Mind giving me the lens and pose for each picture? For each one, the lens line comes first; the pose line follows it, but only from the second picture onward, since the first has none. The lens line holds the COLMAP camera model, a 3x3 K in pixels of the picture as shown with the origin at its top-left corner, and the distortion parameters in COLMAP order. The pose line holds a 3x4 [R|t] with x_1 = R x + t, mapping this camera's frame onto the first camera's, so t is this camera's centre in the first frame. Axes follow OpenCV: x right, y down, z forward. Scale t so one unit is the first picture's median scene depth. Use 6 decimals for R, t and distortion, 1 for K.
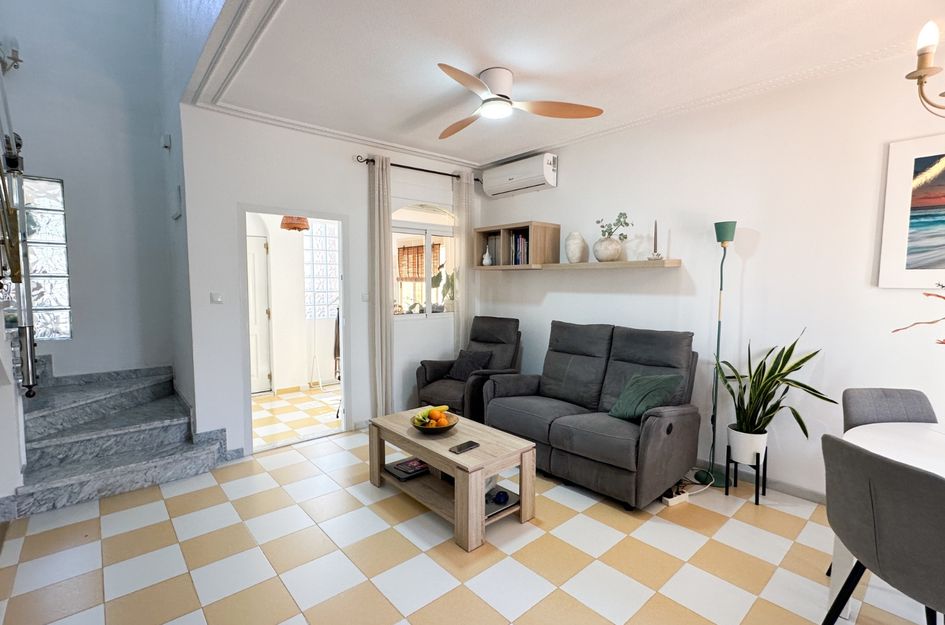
lens RADIAL K [[450.3, 0, 473.0], [0, 450.3, 314.7], [0, 0, 1]] dist [0.001734, -0.001402]
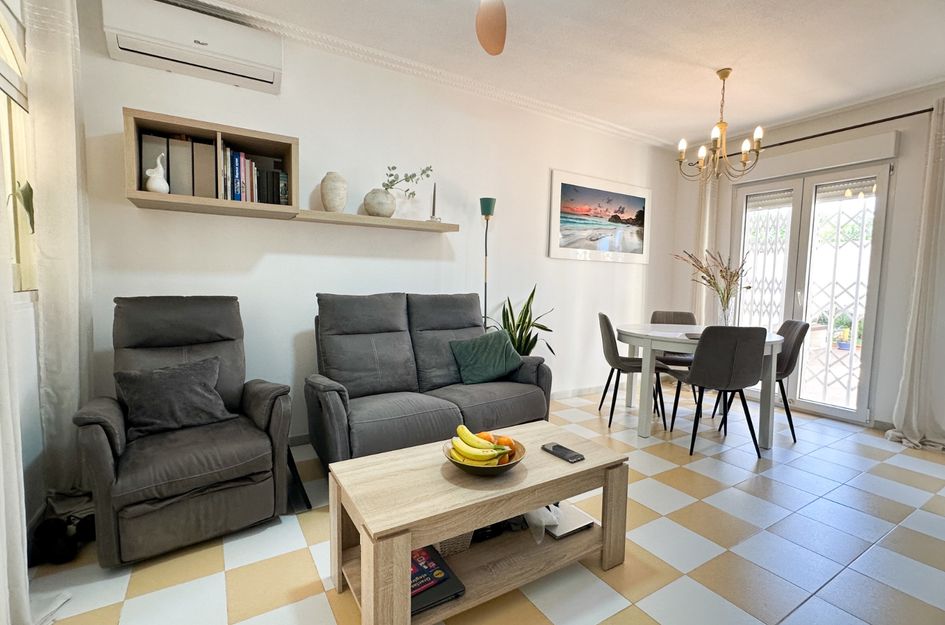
lens RADIAL K [[450.3, 0, 471.7], [0, 450.3, 313.7], [0, 0, 1]] dist [0.001734, -0.001402]
pose [[0.127480, -0.078117, 0.988760, -0.634349], [0.053115, 0.996001, 0.071841, 0.008355], [-0.990418, 0.043360, 0.131119, 0.886354]]
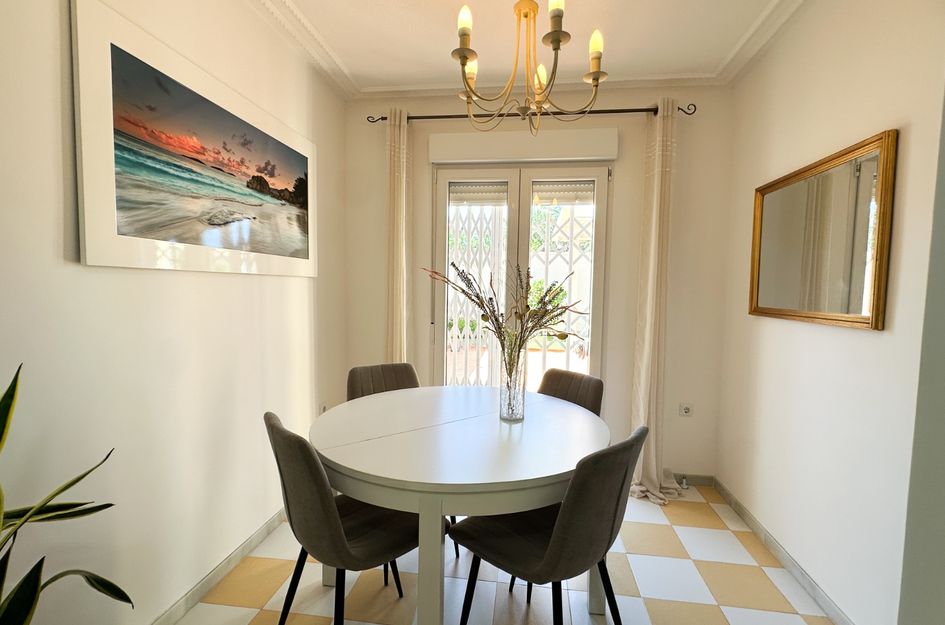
lens RADIAL K [[450.3, 0, 487.6], [0, 450.3, 311.5], [0, 0, 1]] dist [0.001734, -0.001402]
pose [[-0.690414, -0.061522, 0.720794, 0.160165], [0.028750, 0.993256, 0.112317, -0.042826], [-0.722843, 0.098268, -0.683989, 0.843446]]
